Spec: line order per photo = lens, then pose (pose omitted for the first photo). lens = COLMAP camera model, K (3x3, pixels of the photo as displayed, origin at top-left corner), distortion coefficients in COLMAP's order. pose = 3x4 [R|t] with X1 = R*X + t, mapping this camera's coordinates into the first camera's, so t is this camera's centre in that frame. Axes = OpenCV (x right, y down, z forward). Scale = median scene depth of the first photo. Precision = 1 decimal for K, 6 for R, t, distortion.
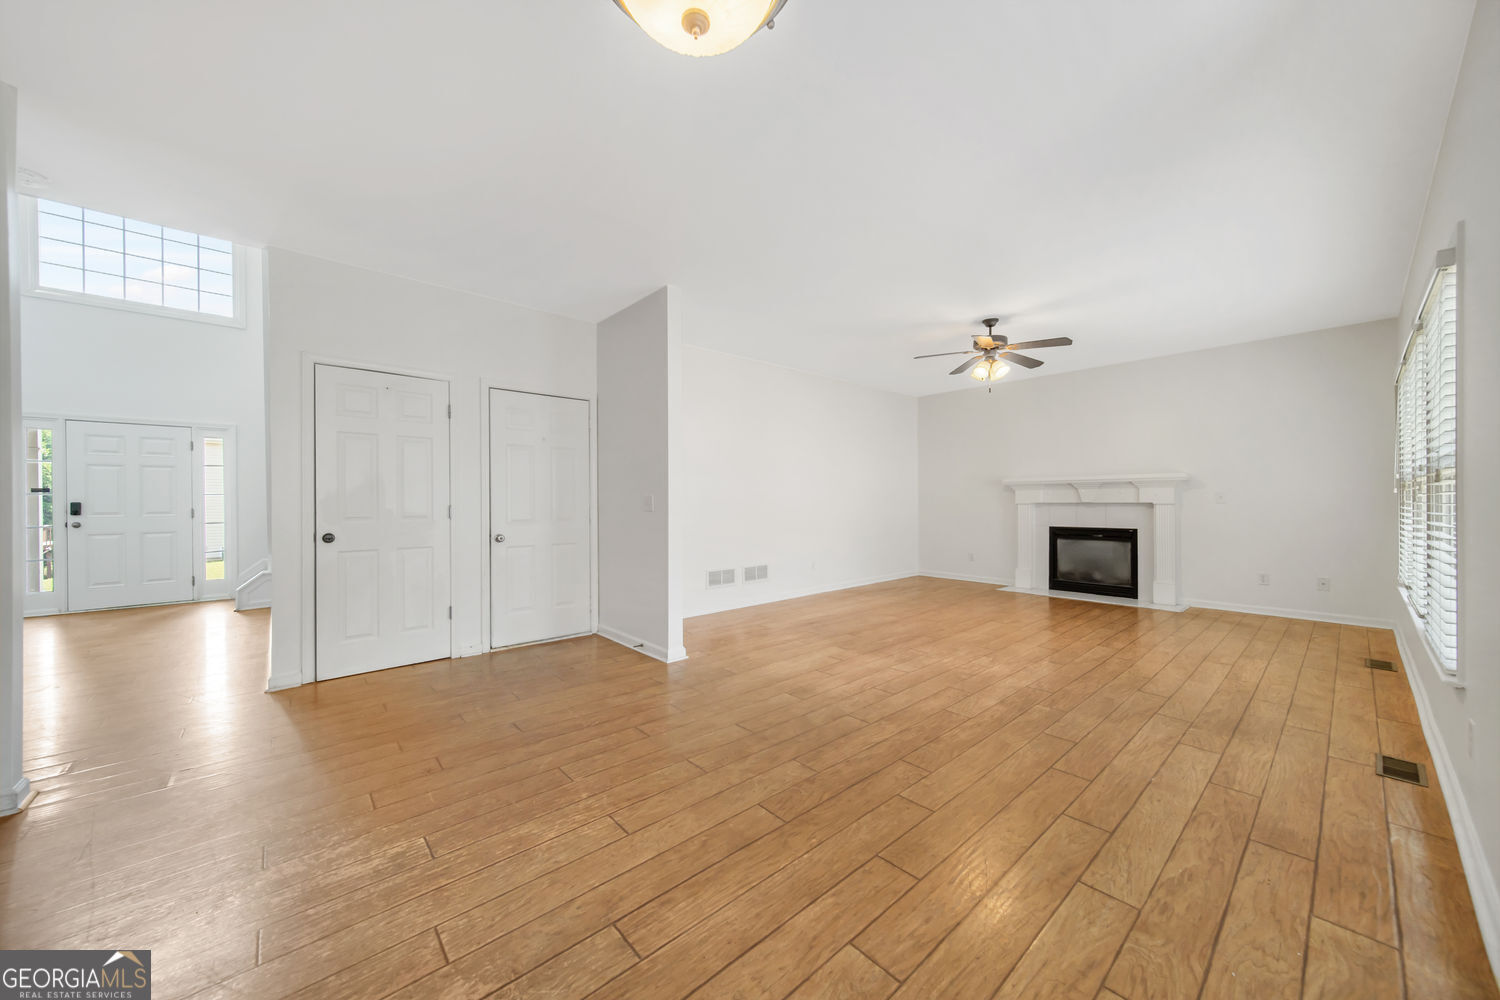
lens RADIAL K [[531.9, 0, 750.0], [0, 531.9, 500.0], [0, 0, 1]] dist [0.011639, -0.000046]
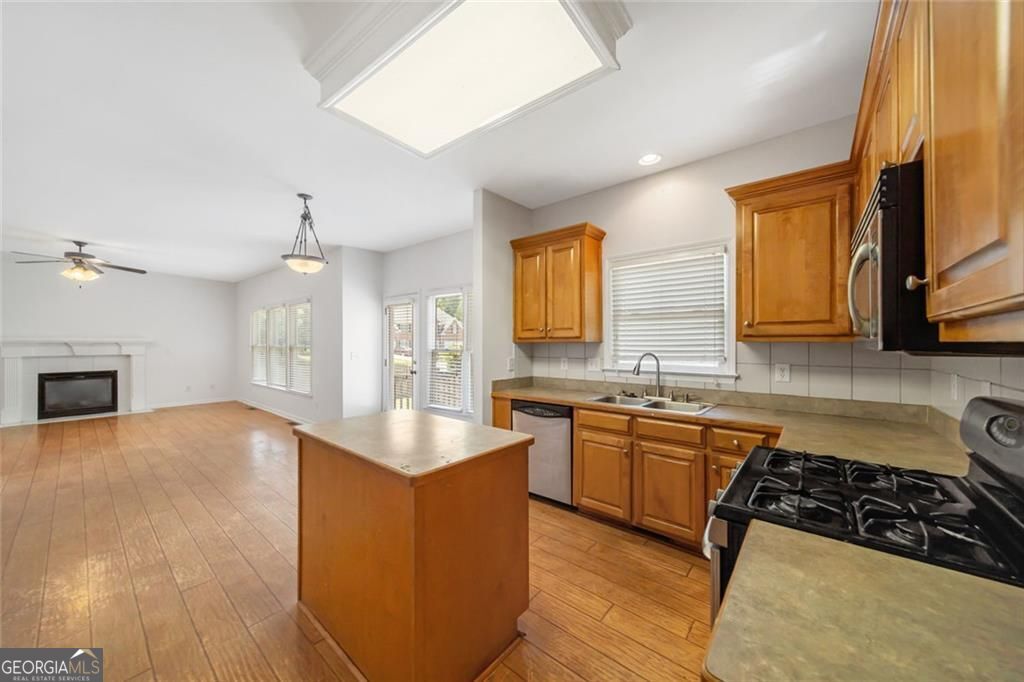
lens RADIAL K [[363.6, 0, 515.8], [0, 363.6, 343.4], [0, 0, 1]] dist [0.012923, -0.002917]
pose [[-0.153942, 0.000767, 0.988080, -0.668655], [0.000081, 1.000000, -0.000764, -0.032319], [-0.988080, -0.000037, -0.153942, -0.078338]]
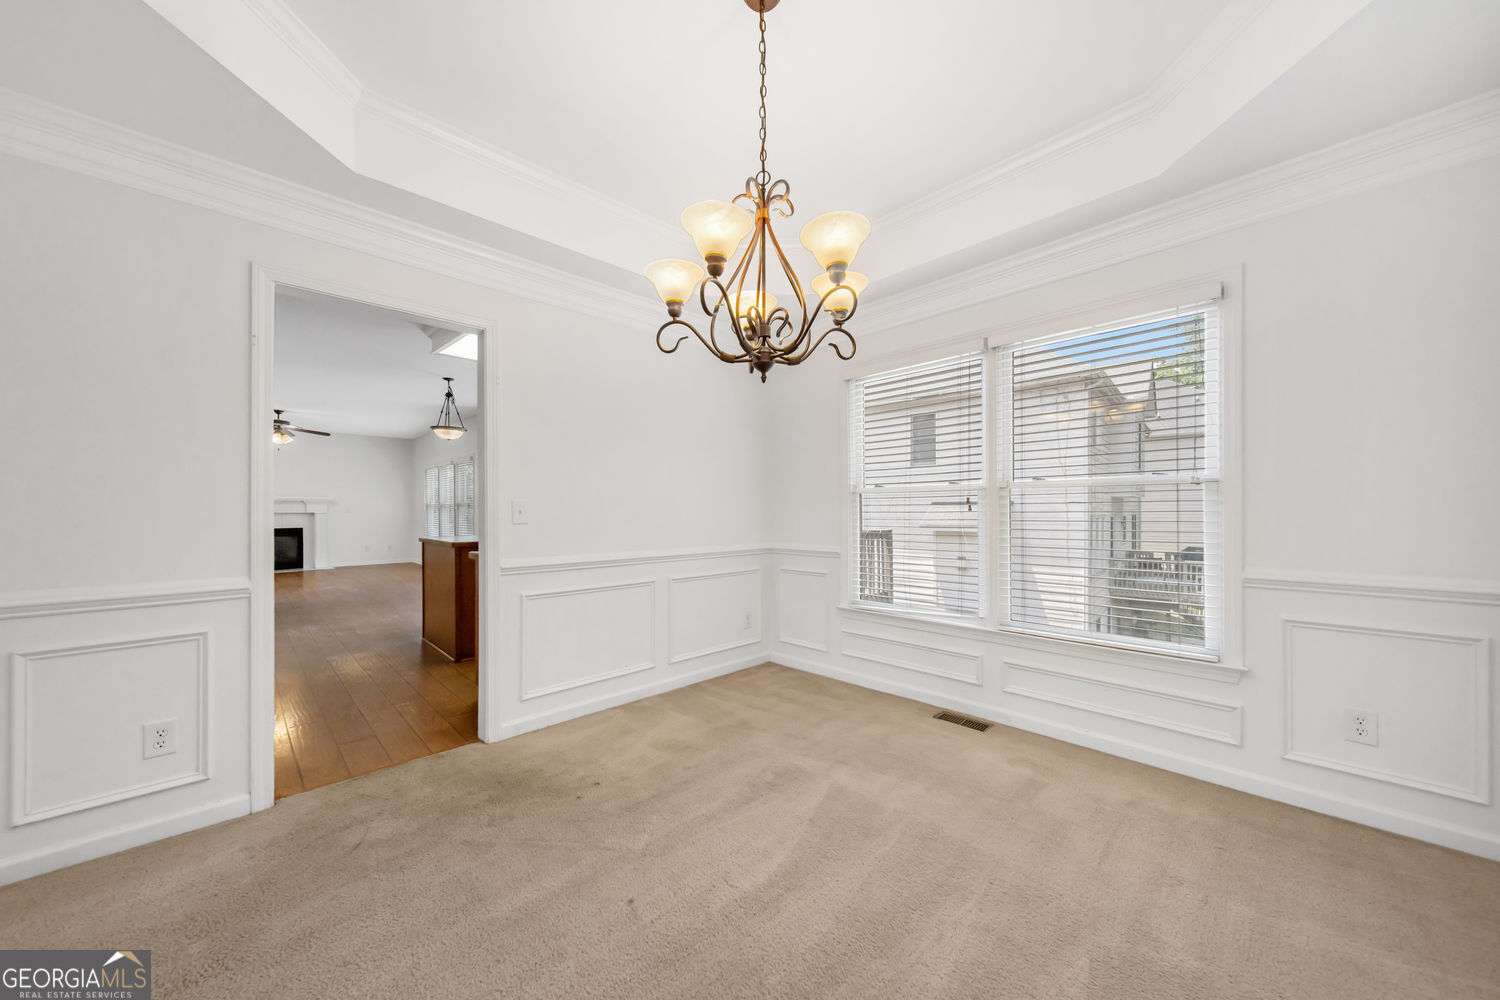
lens RADIAL K [[532.1, 0, 751.9], [0, 532.1, 509.9], [0, 0, 1]] dist [0.012210, 0.000012]
pose [[-0.047483, 0.002560, 0.998869, -1.172863], [0.002912, 0.999993, -0.002425, 0.004542], [-0.998868, 0.002794, -0.047490, -0.411412]]
